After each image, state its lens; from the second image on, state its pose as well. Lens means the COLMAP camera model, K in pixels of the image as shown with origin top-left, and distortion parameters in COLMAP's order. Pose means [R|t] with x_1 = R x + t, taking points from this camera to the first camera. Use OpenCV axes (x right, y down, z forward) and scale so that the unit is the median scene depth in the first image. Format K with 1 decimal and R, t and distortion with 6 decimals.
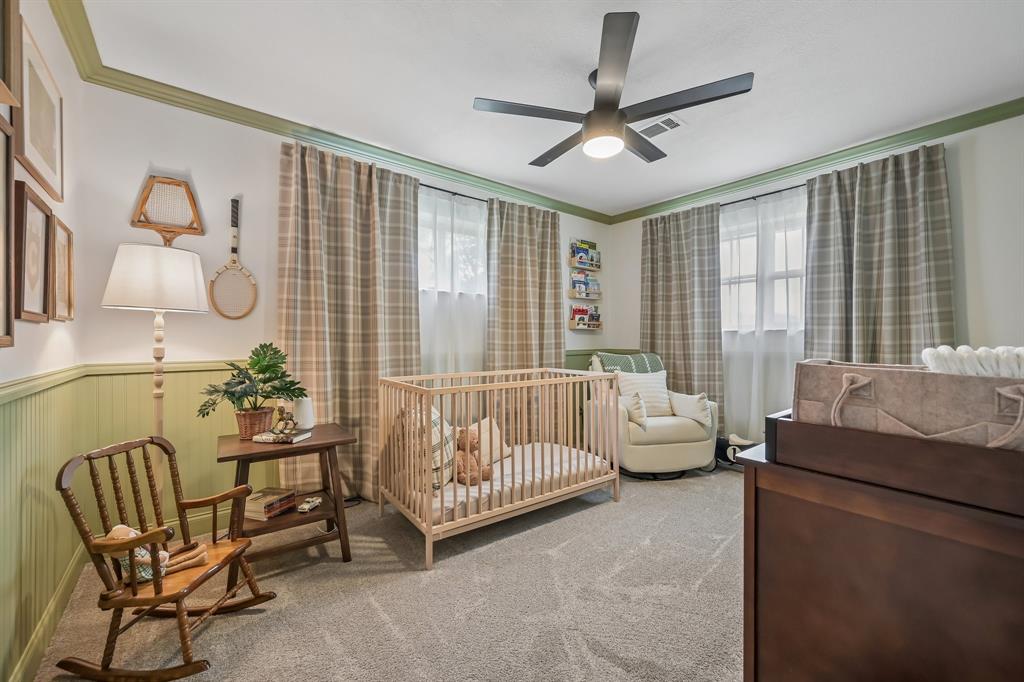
lens RADIAL K [[407.3, 0, 512.0], [0, 407.3, 341.0], [0, 0, 1]] dist [-0.001303, -0.000014]
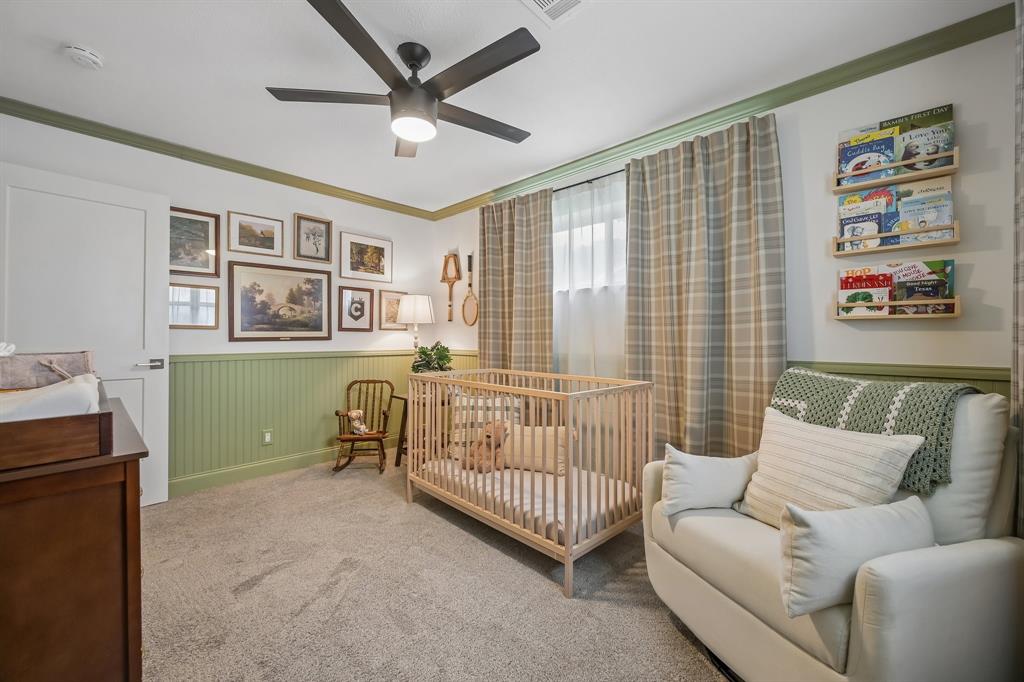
lens RADIAL K [[390.1, 0, 512.0], [0, 390.1, 341.0], [0, 0, 1]] dist [0.000022, -0.000008]
pose [[0.153522, 0.009451, -0.988100, 0.907373], [-0.009994, 0.999918, 0.008012, -0.005896], [0.988095, 0.008645, 0.153604, 0.886525]]
